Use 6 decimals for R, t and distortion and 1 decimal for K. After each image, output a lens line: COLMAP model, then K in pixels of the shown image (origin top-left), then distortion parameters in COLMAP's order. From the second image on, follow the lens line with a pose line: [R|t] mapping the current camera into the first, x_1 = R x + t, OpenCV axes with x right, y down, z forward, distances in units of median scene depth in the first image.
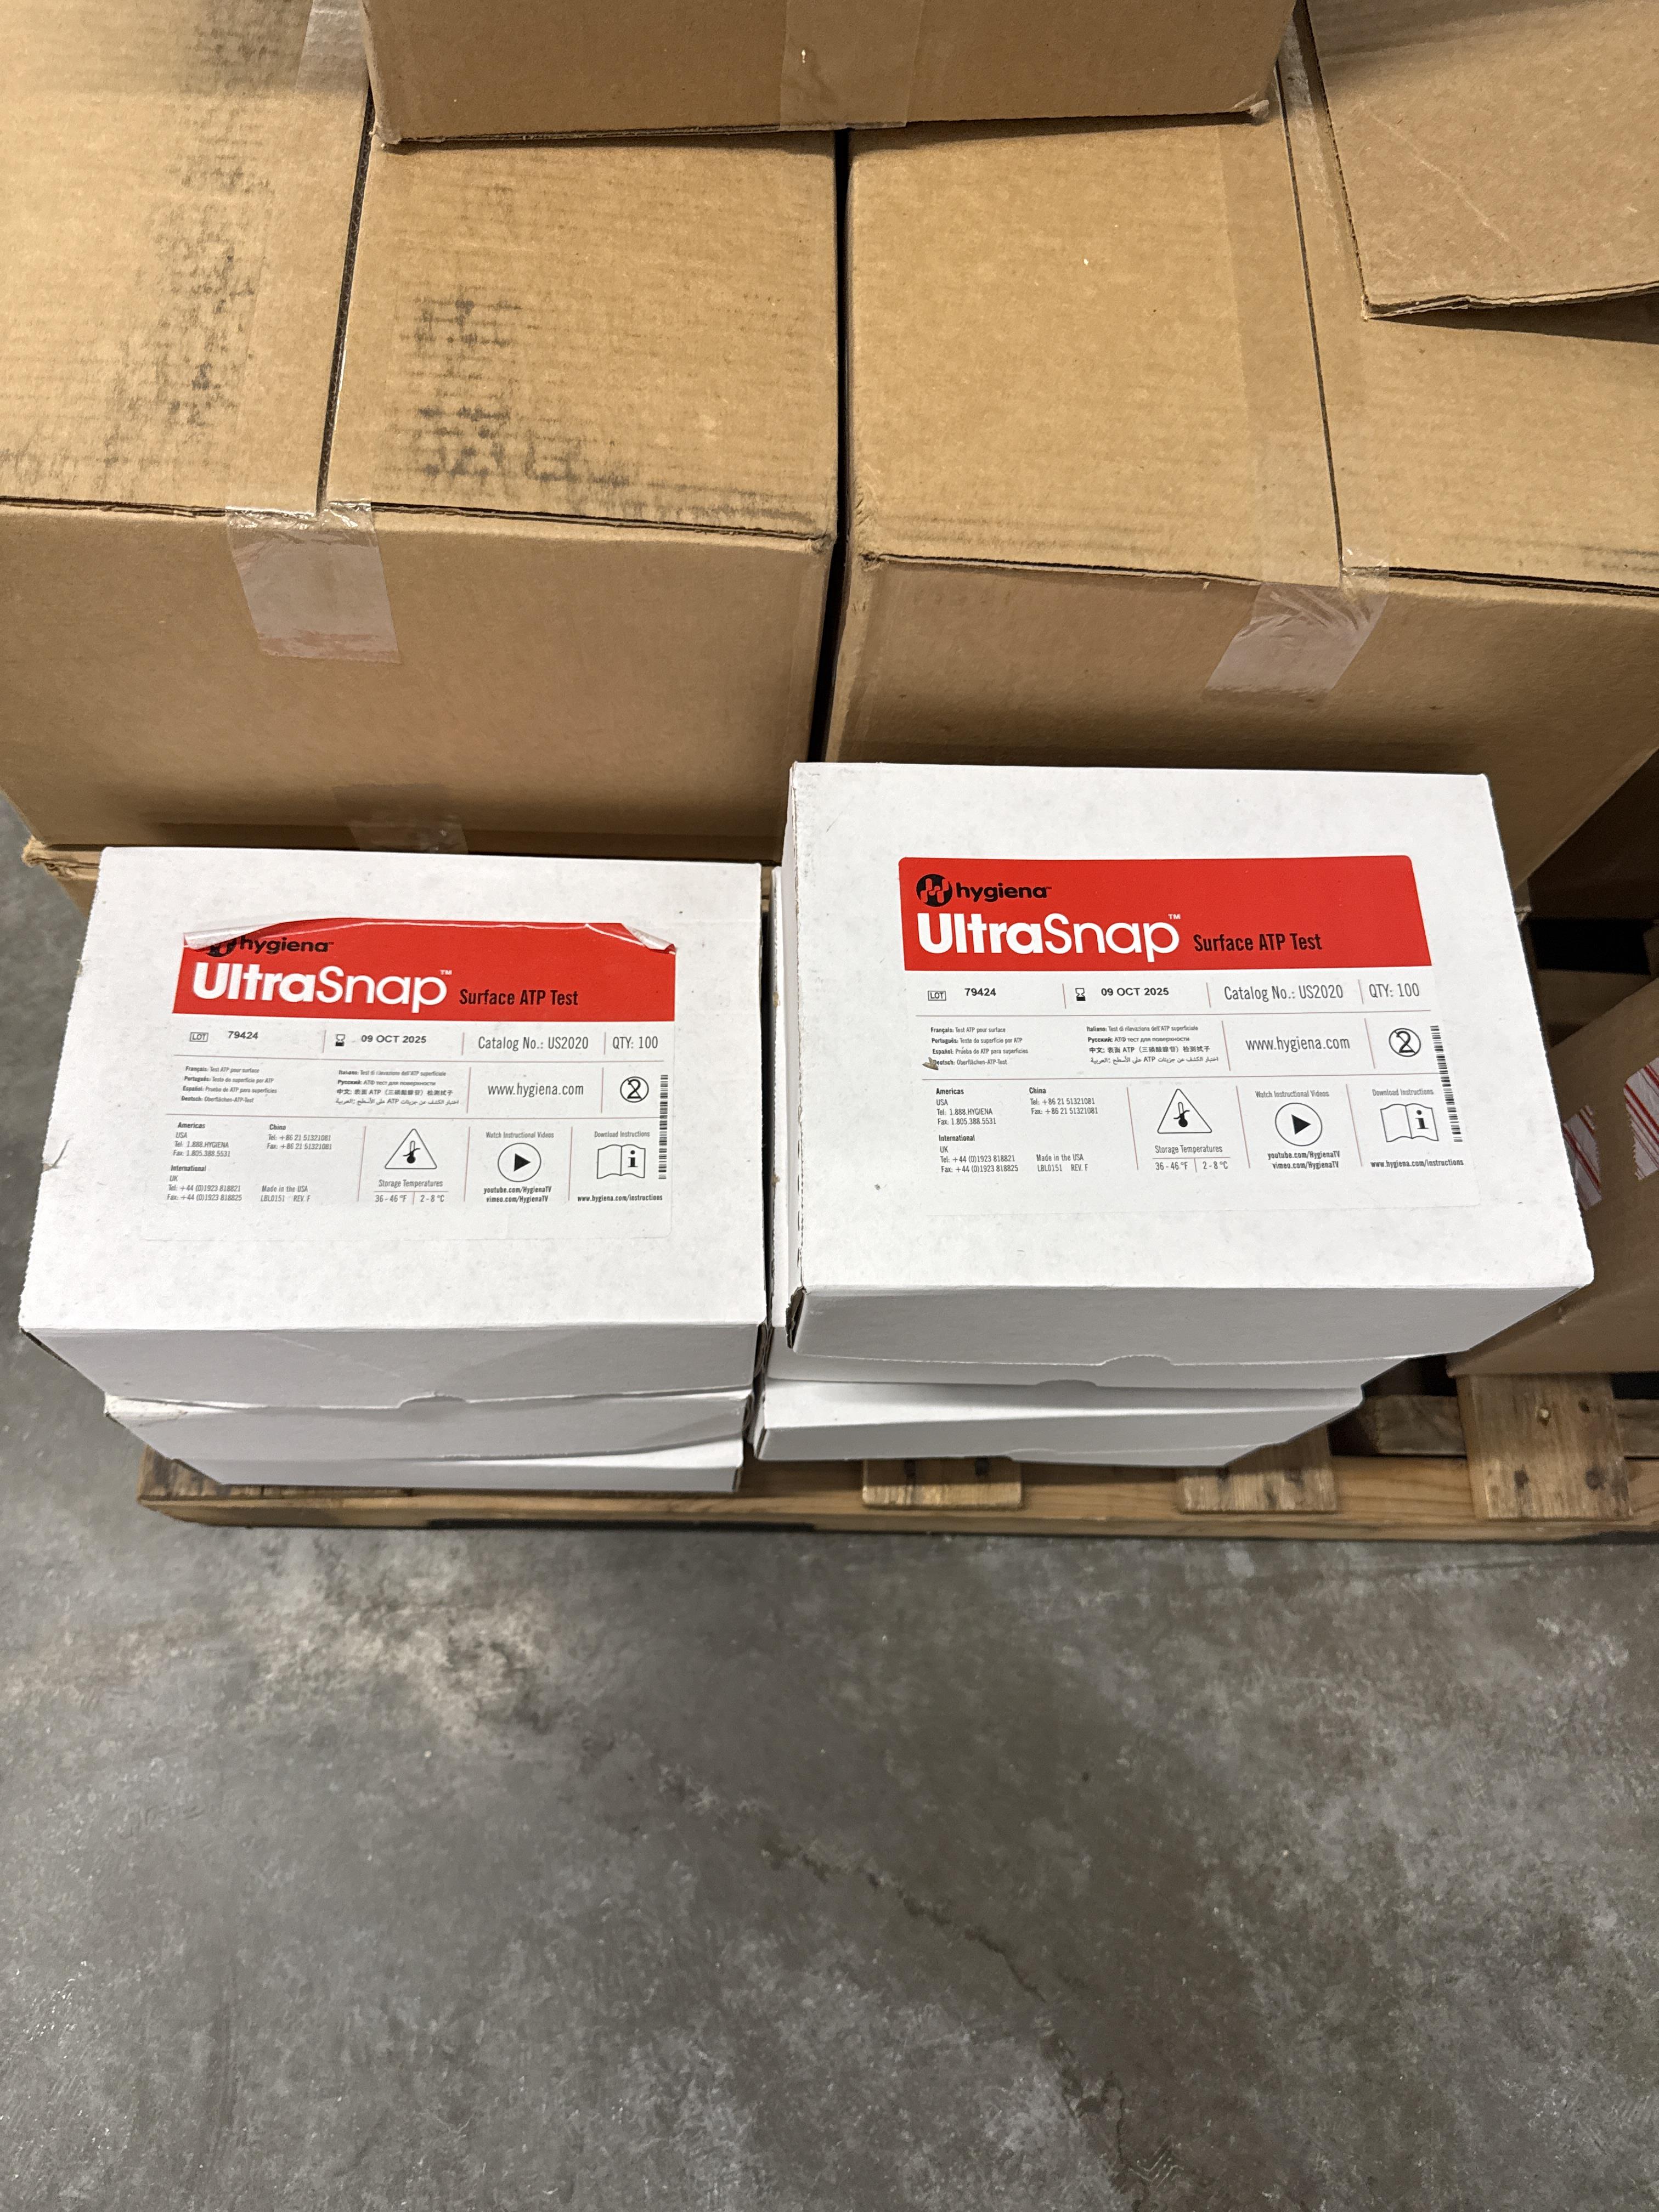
lens RADIAL K [[1549.0, 0, 828.8], [0, 1549.0, 1102.6], [0, 0, 1]] dist [0.002602, 0.000914]
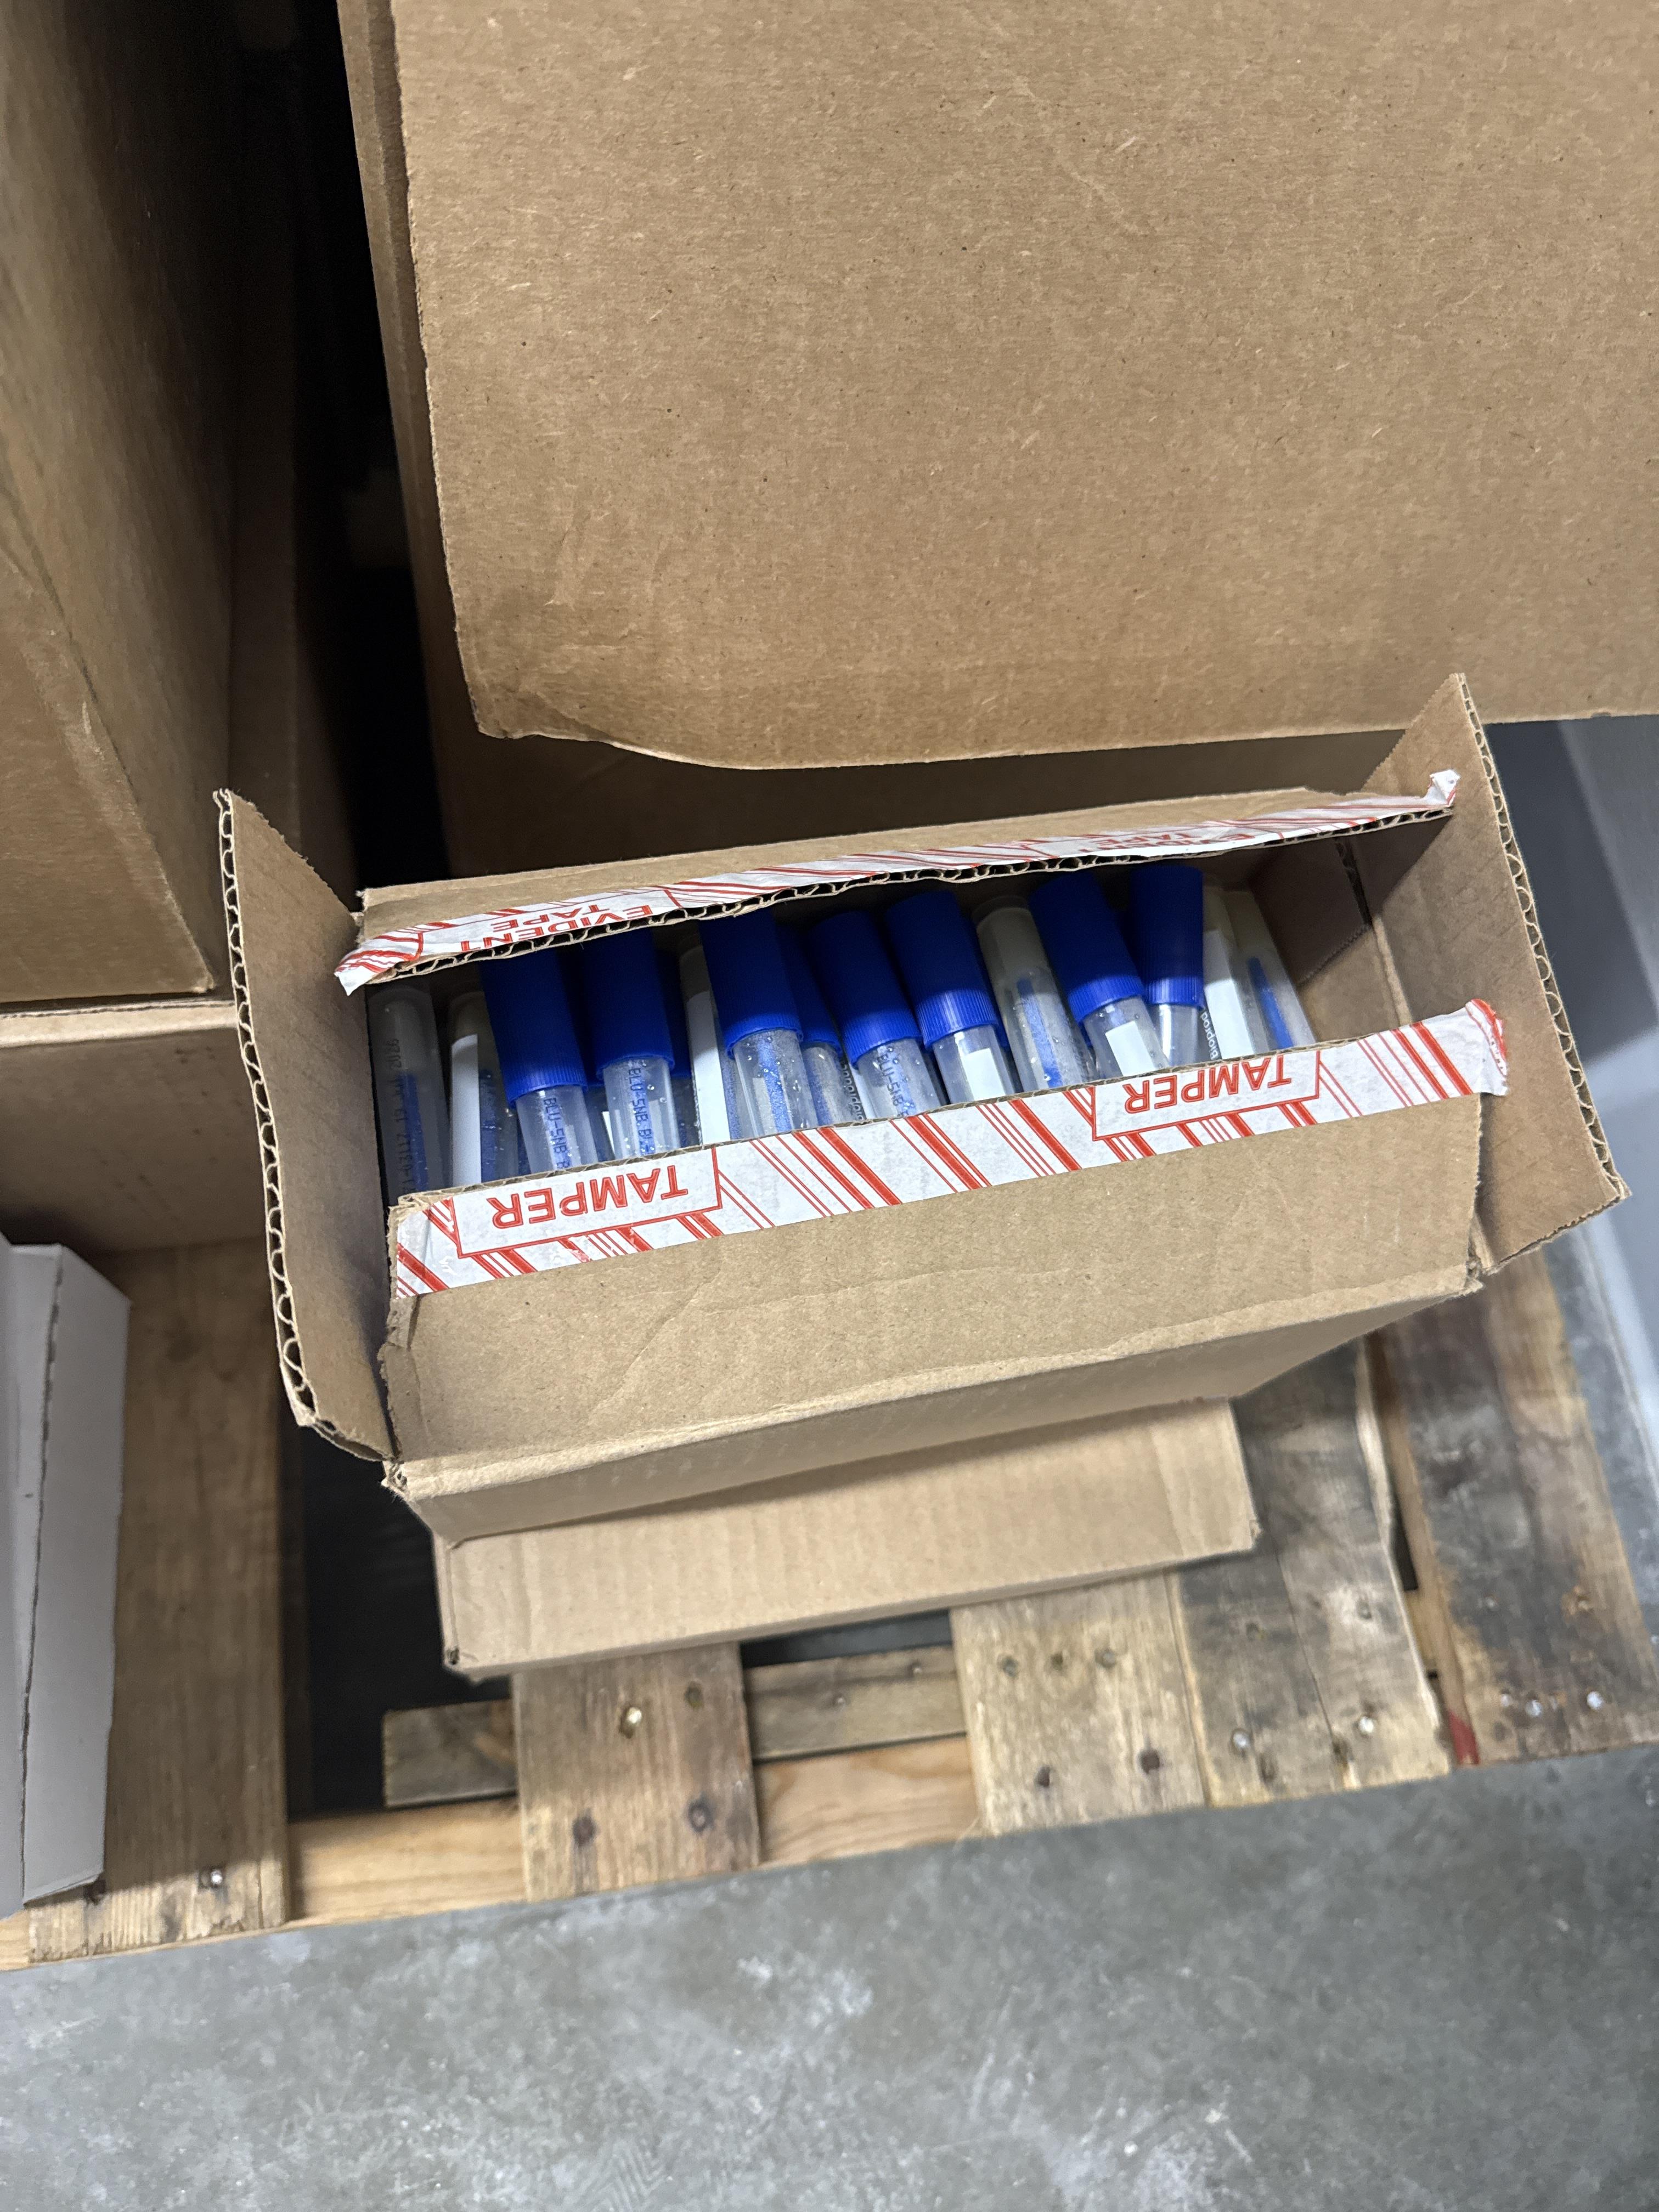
lens RADIAL K [[1549.0, 0, 829.5], [0, 1549.0, 1109.7], [0, 0, 1]] dist [0.002602, 0.000914]
pose [[0.993383, -0.090120, 0.071193, 0.492396], [0.087131, 0.995223, 0.044031, -0.073554], [-0.074821, -0.037537, 0.996490, 0.328985]]
